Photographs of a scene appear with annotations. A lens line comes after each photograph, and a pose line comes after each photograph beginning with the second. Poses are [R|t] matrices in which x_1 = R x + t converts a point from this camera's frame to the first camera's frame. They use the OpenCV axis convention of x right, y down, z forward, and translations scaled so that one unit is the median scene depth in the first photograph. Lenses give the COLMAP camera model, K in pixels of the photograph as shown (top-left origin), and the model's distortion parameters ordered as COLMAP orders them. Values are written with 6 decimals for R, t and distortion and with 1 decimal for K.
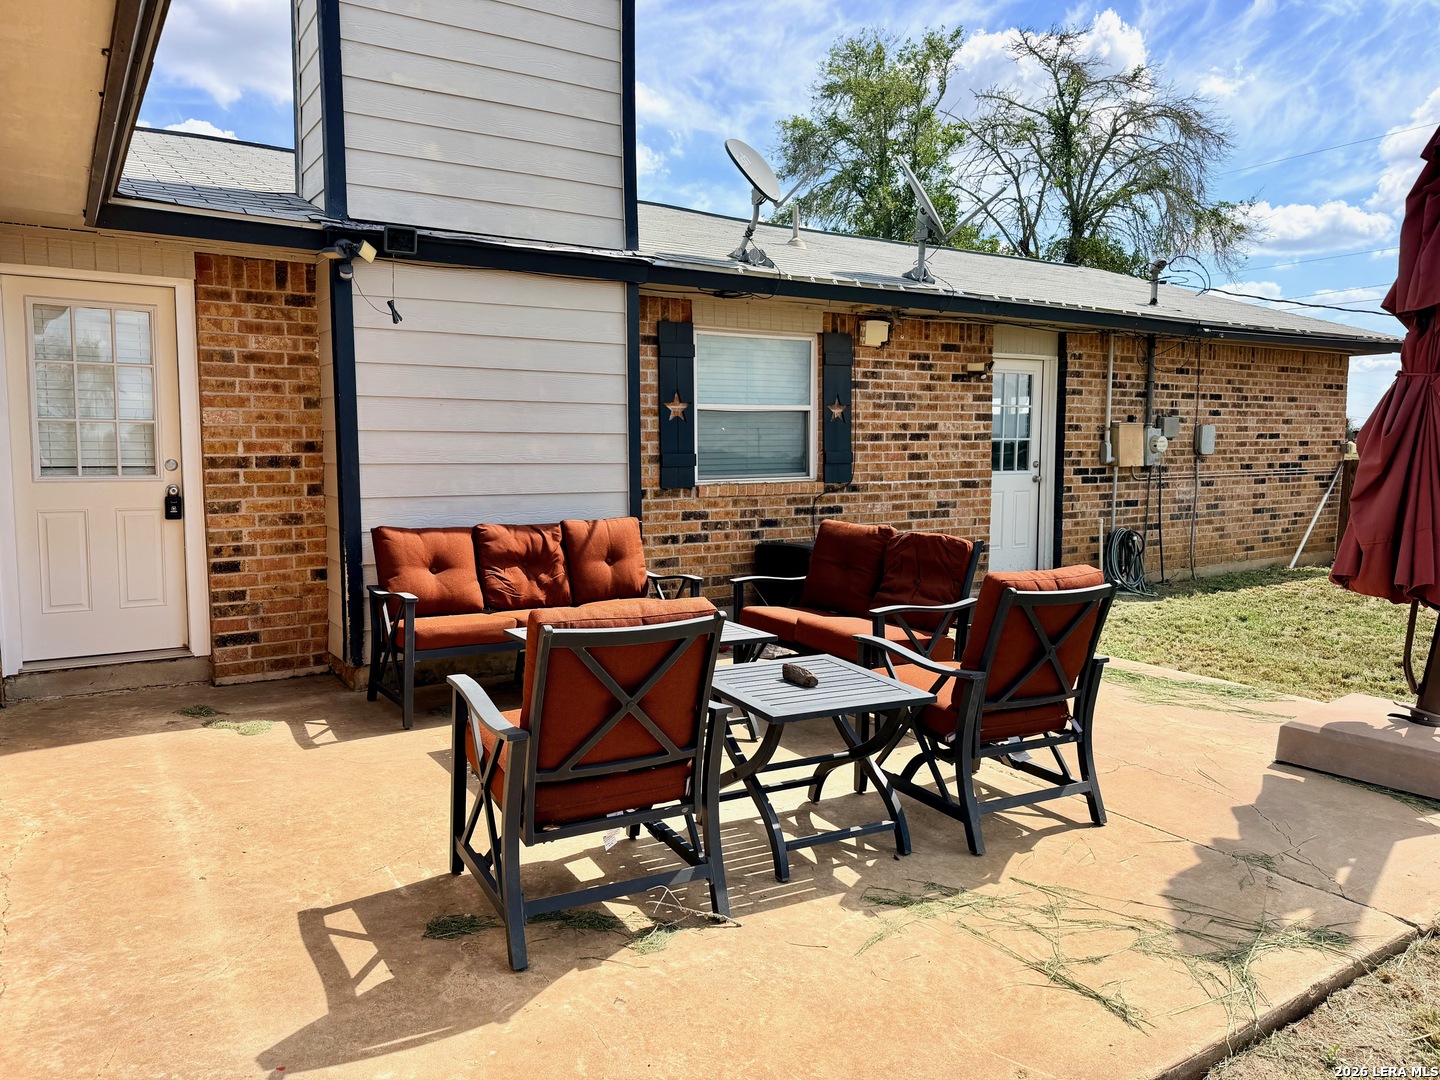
lens RADIAL K [[1004.5, 0, 725.4], [0, 1004.5, 548.9], [0, 0, 1]] dist [0.053750, -0.051105]
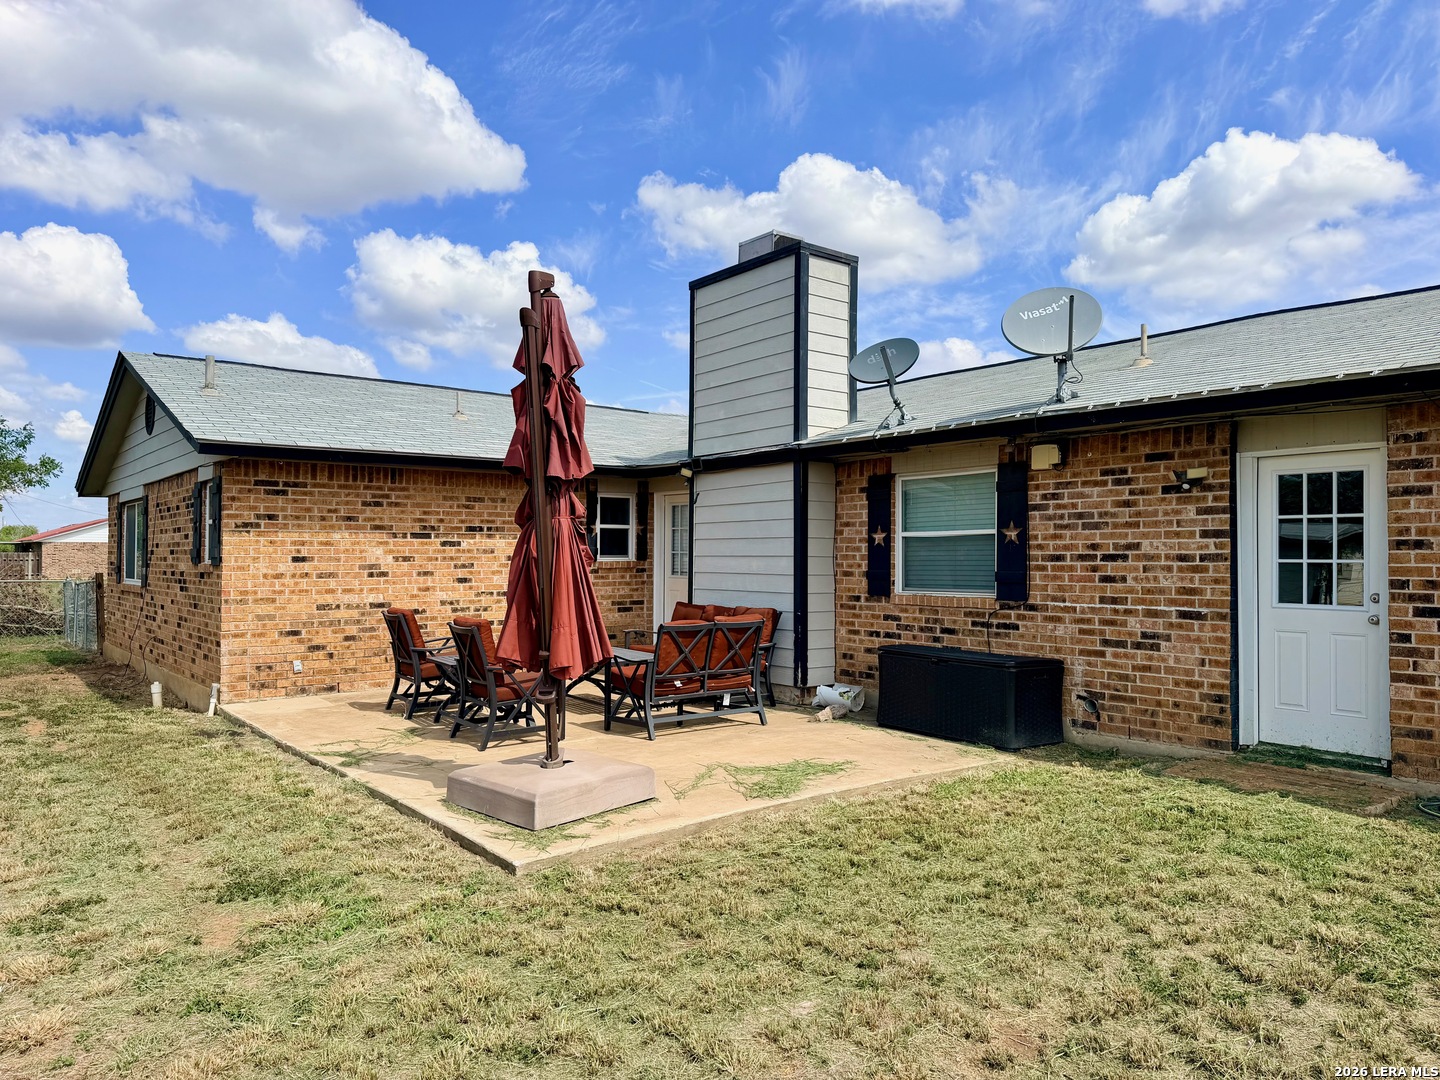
lens RADIAL K [[1004.5, 0, 723.9], [0, 1004.5, 534.6], [0, 0, 1]] dist [0.053750, -0.051105]
pose [[0.080598, -0.024372, -0.996449, 1.095562], [-0.109167, 0.993471, -0.033130, -0.063914], [0.990751, 0.111449, 0.077411, 0.584141]]
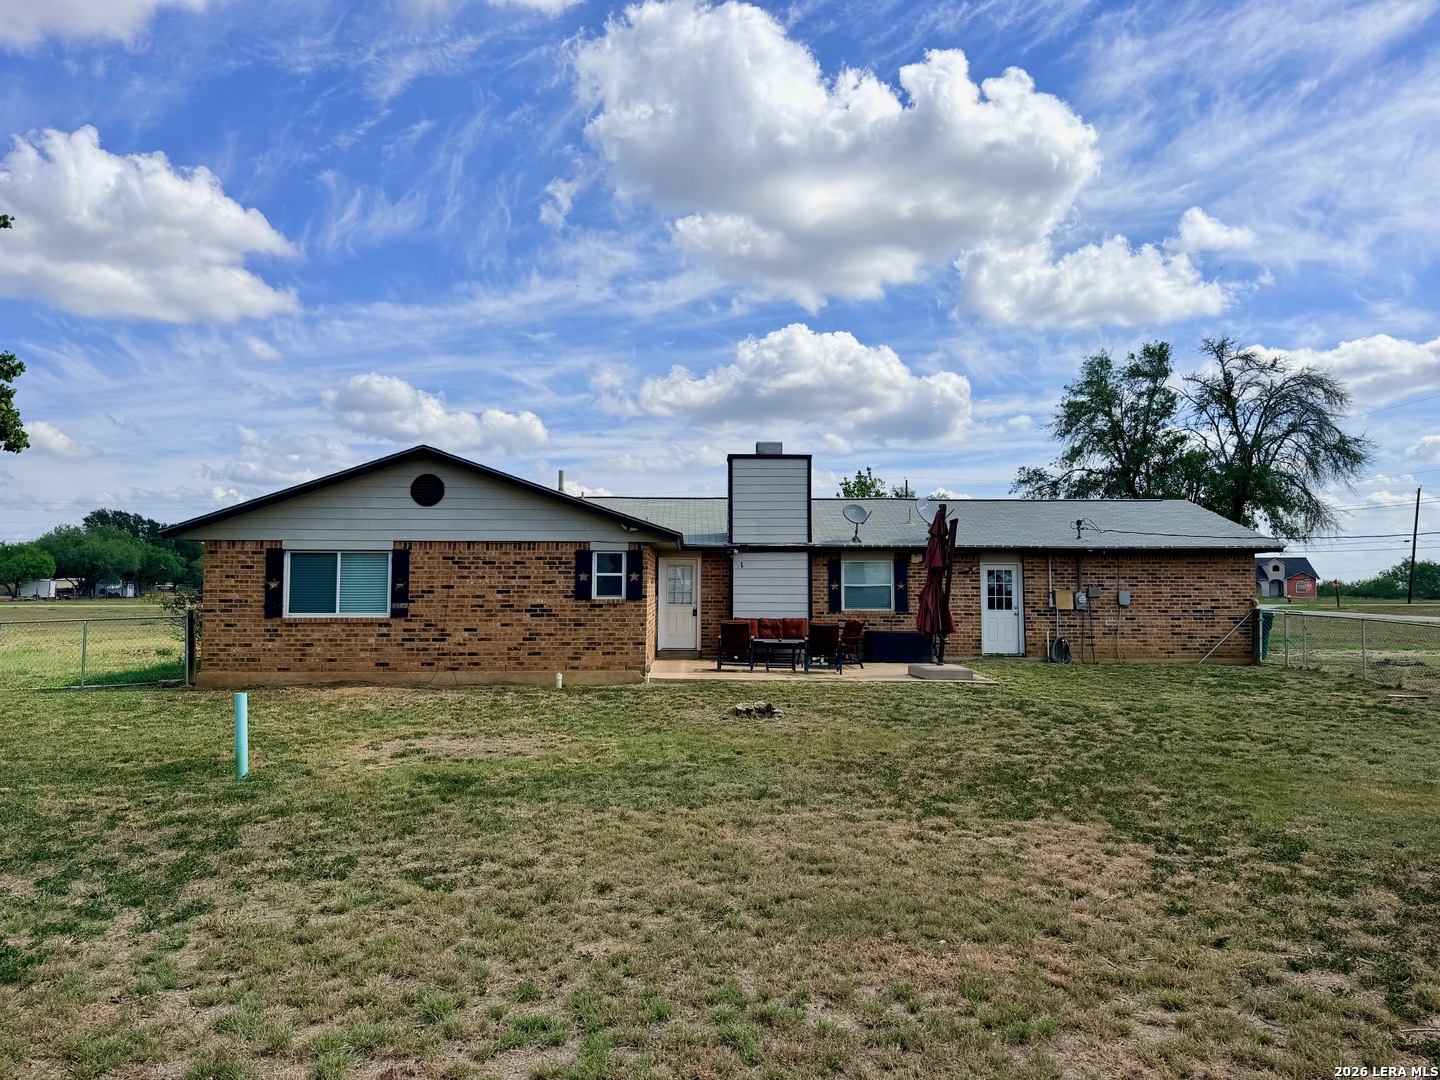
lens RADIAL K [[1004.5, 0, 714.3], [0, 1004.5, 534.4], [0, 0, 1]] dist [0.053750, -0.051105]
pose [[0.843623, -0.028974, -0.536154, 1.131957], [-0.060797, 0.986967, -0.148999, 0.164395], [0.533483, 0.158295, 0.830866, -1.575541]]
